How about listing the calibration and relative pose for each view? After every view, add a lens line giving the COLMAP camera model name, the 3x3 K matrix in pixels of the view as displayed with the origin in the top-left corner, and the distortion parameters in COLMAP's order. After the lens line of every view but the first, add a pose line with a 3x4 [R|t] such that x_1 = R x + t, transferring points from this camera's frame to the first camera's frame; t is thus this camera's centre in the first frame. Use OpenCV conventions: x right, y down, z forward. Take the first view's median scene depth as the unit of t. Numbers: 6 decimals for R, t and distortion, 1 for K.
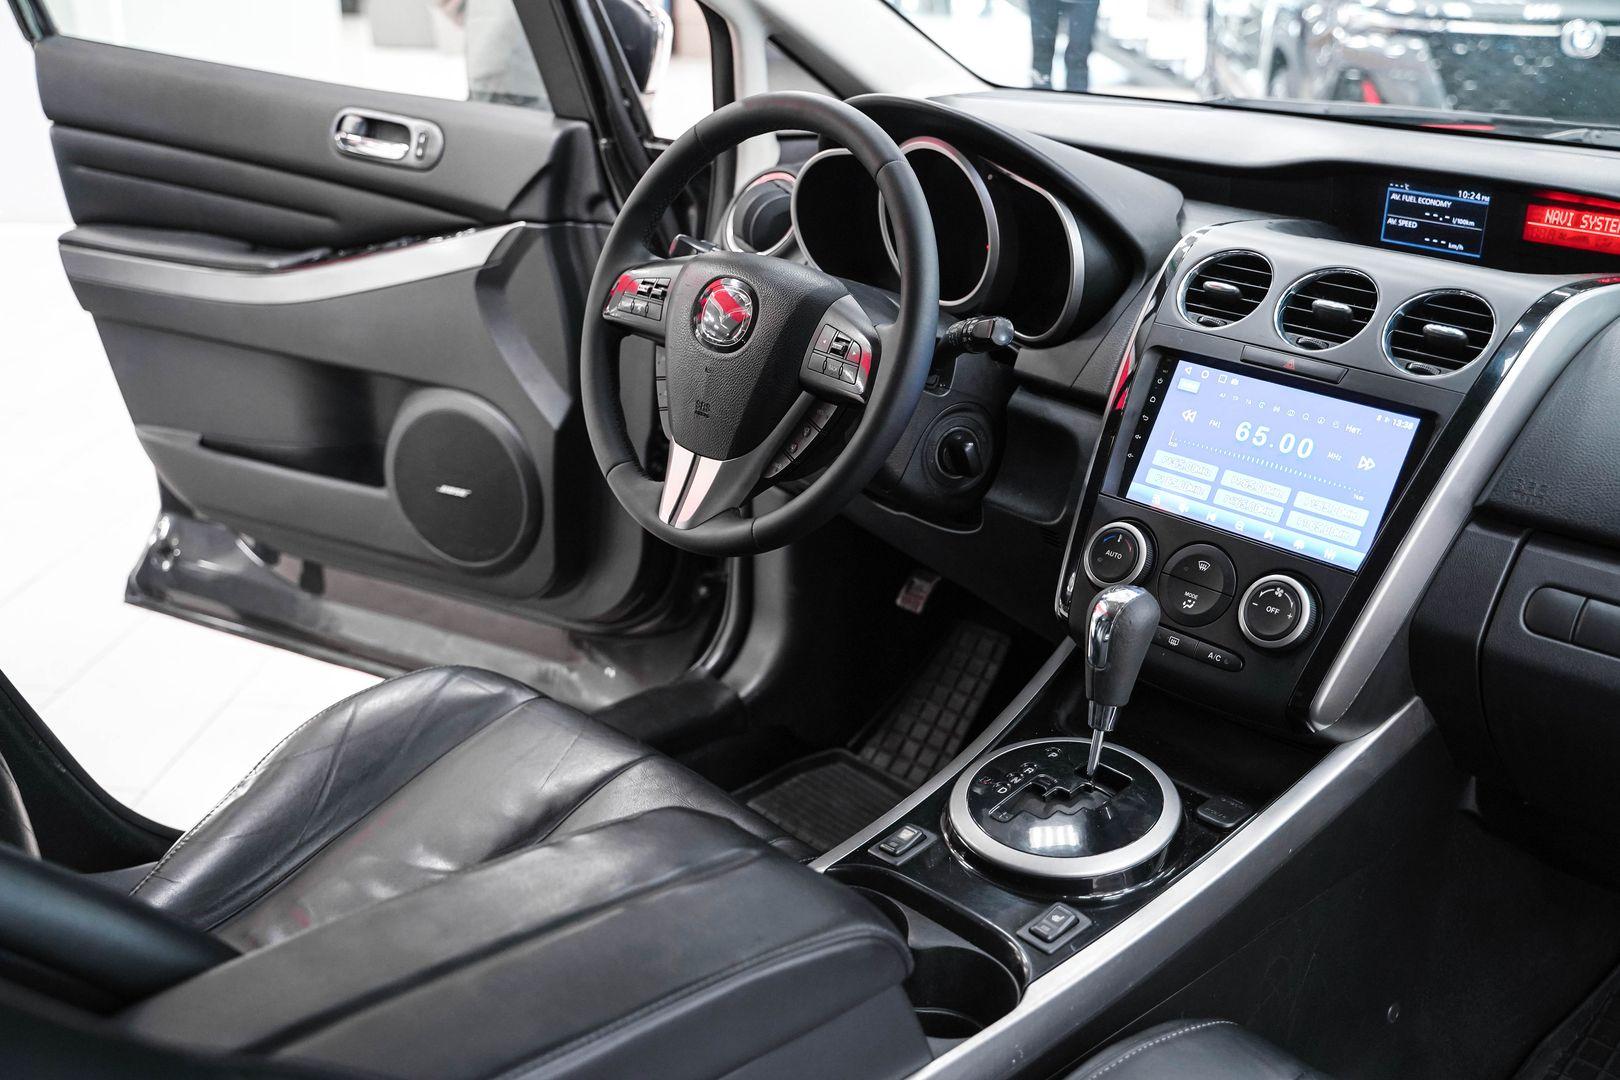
lens RADIAL K [[1600.6, 0, 811.6], [0, 1600.6, 547.2], [0, 0, 1]] dist [-0.052537, 0.000000]
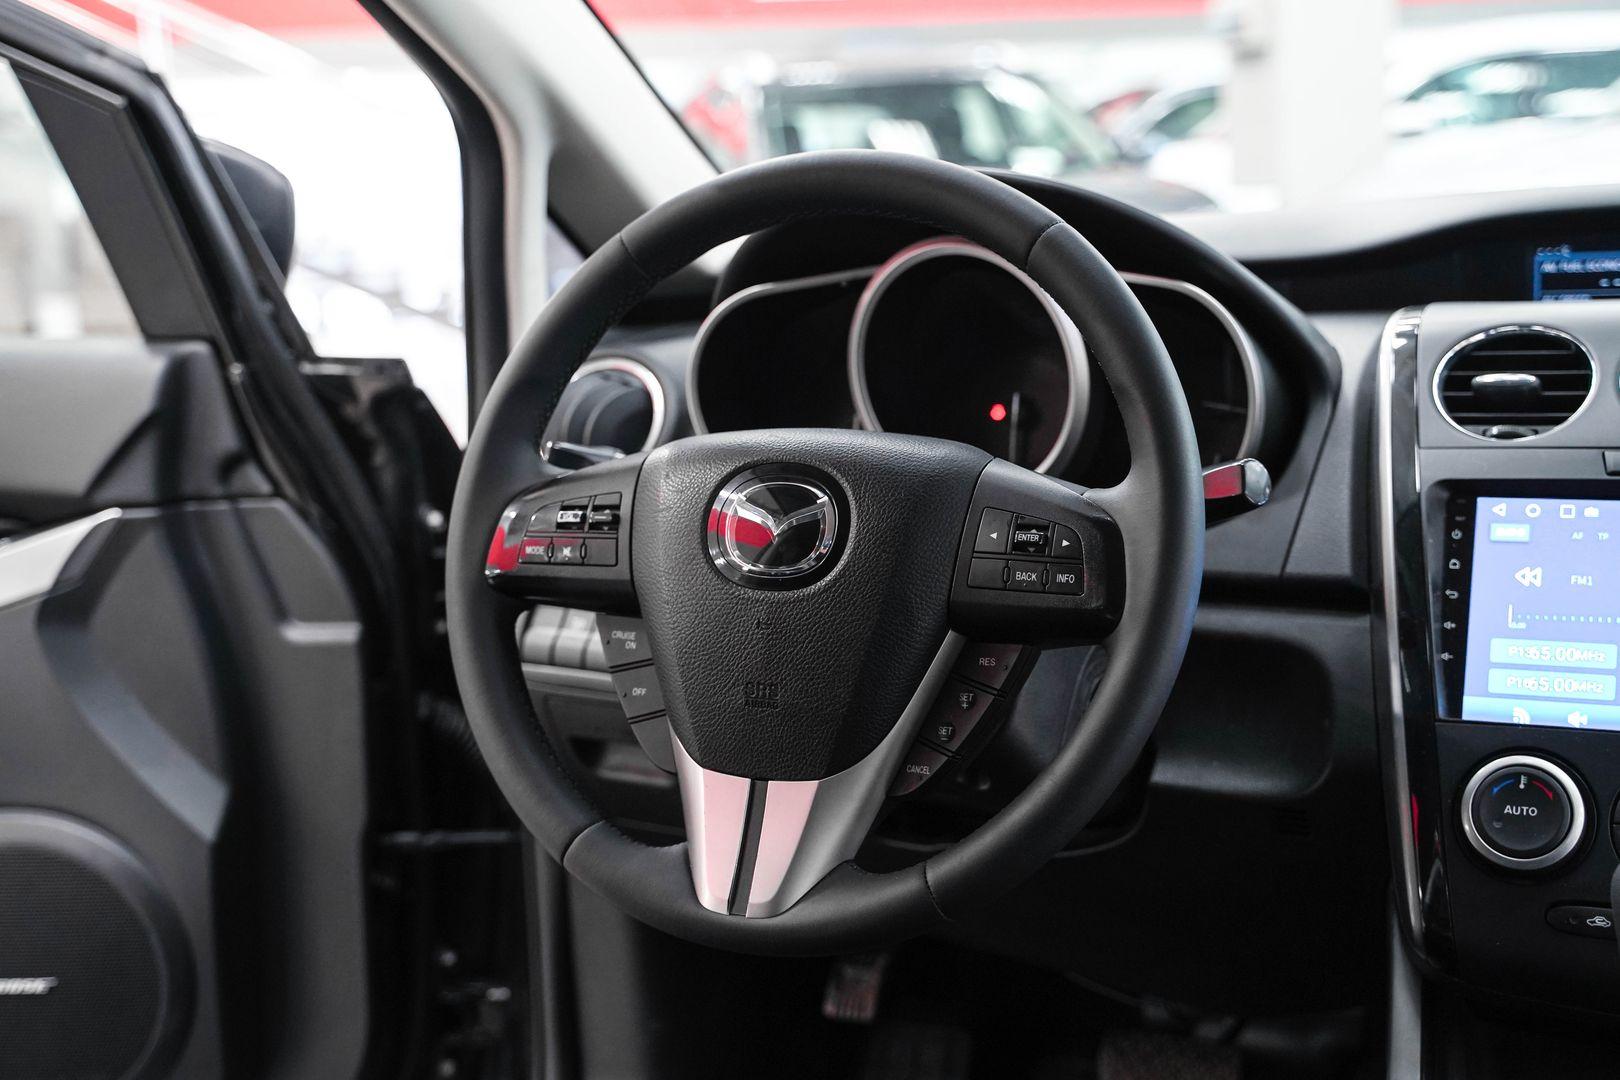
lens RADIAL K [[1949.0, 0, 807.6], [0, 1949.0, 531.2], [0, 0, 1]] dist [0.030752, 0.000000]
pose [[0.933386, -0.126675, 0.335773, -0.188460], [0.195819, 0.963845, -0.180716, -0.010315], [-0.300740, 0.234428, 0.924445, 0.238188]]
